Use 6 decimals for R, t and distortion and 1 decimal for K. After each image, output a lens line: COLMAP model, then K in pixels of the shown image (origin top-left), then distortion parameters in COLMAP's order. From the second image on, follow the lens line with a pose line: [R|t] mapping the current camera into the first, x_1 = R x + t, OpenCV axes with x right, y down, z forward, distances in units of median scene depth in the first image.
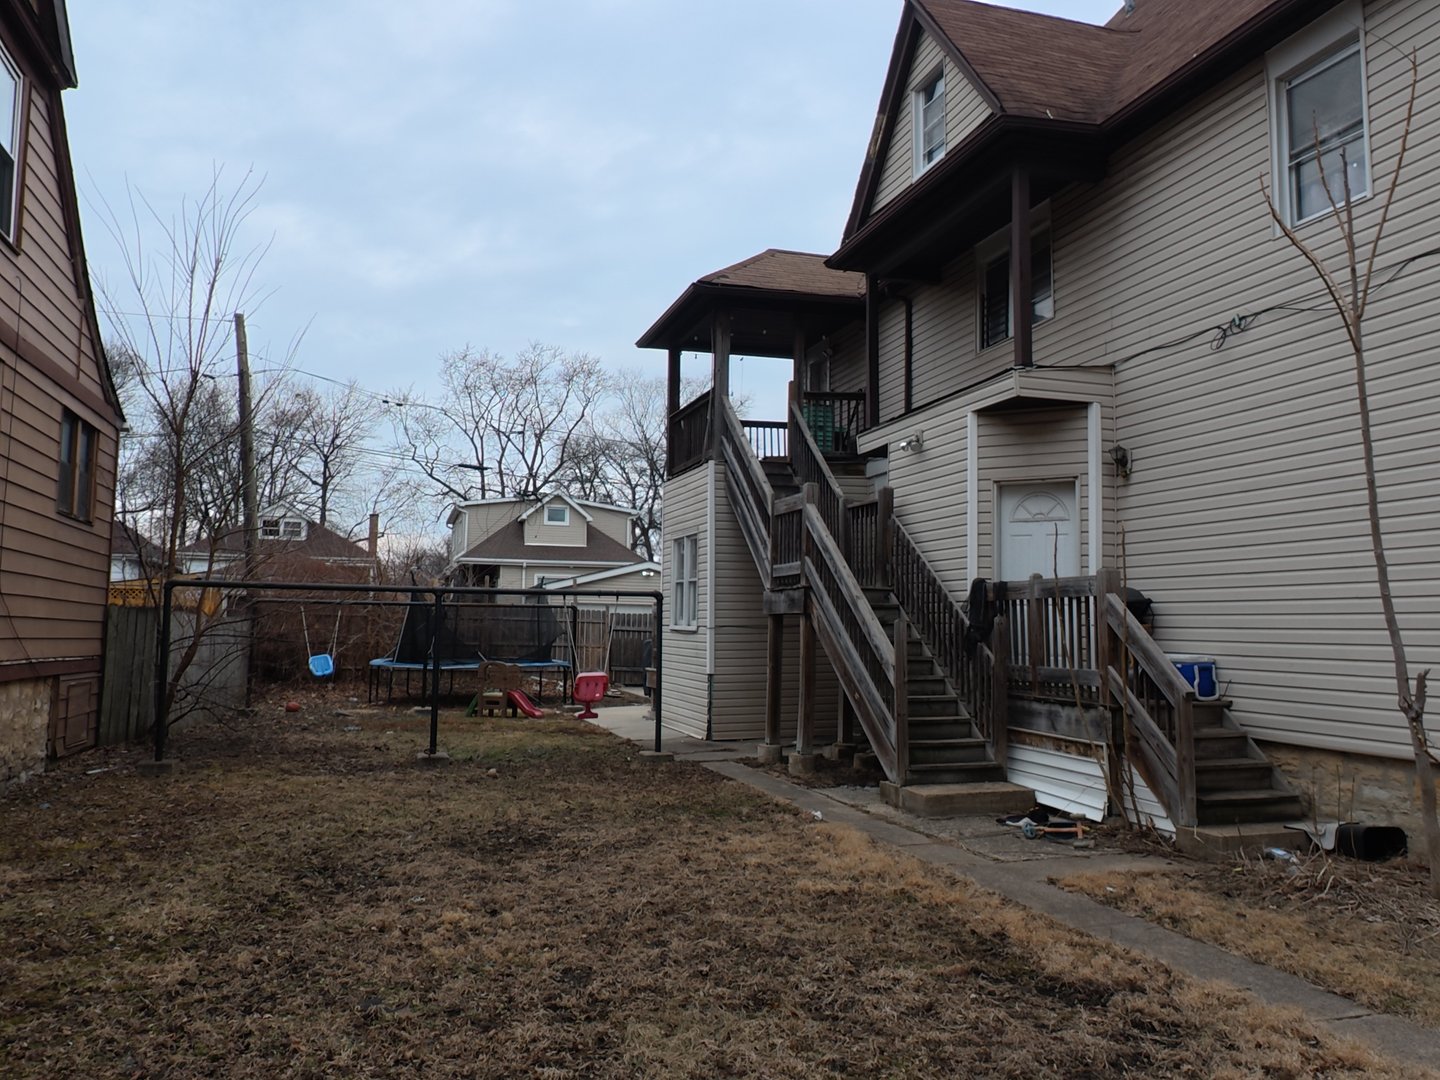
lens RADIAL K [[1104.1, 0, 720.0], [0, 1104.1, 540.0], [0, 0, 1]] dist [-0.000059, -0.012080]
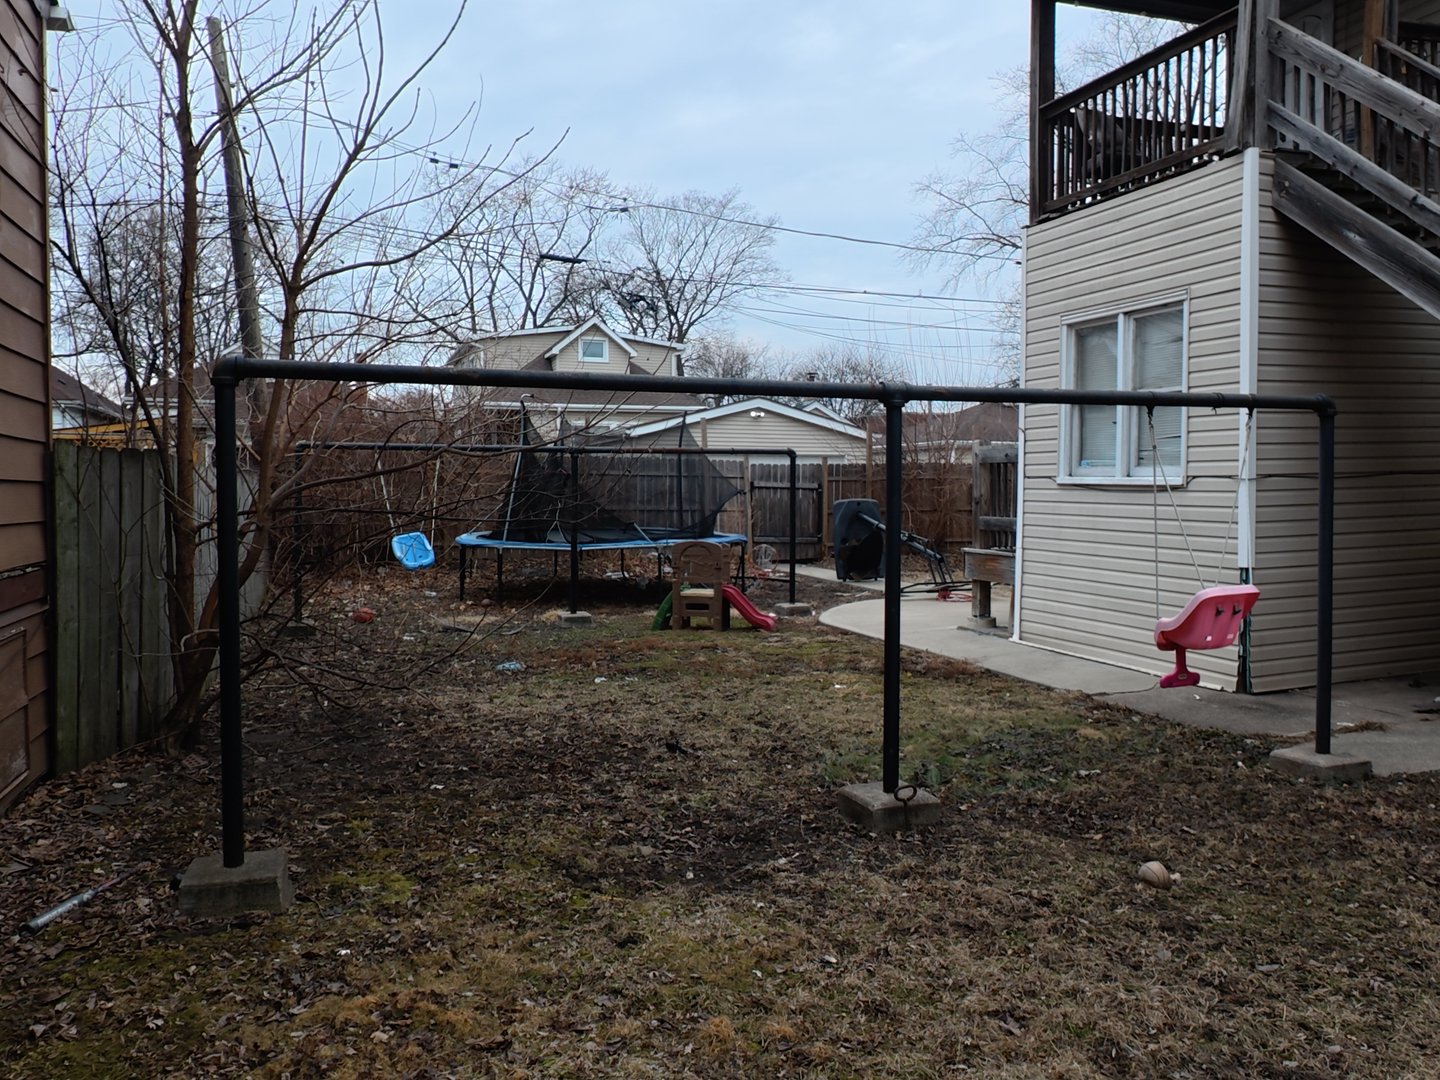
lens RADIAL K [[1104.1, 0, 720.0], [0, 1104.1, 540.0], [0, 0, 1]] dist [-0.000059, -0.012080]
pose [[0.998983, -0.014879, 0.042564, -0.217408], [0.009231, 0.991480, 0.129934, 0.029776], [-0.044135, -0.129409, 0.990609, 0.387398]]
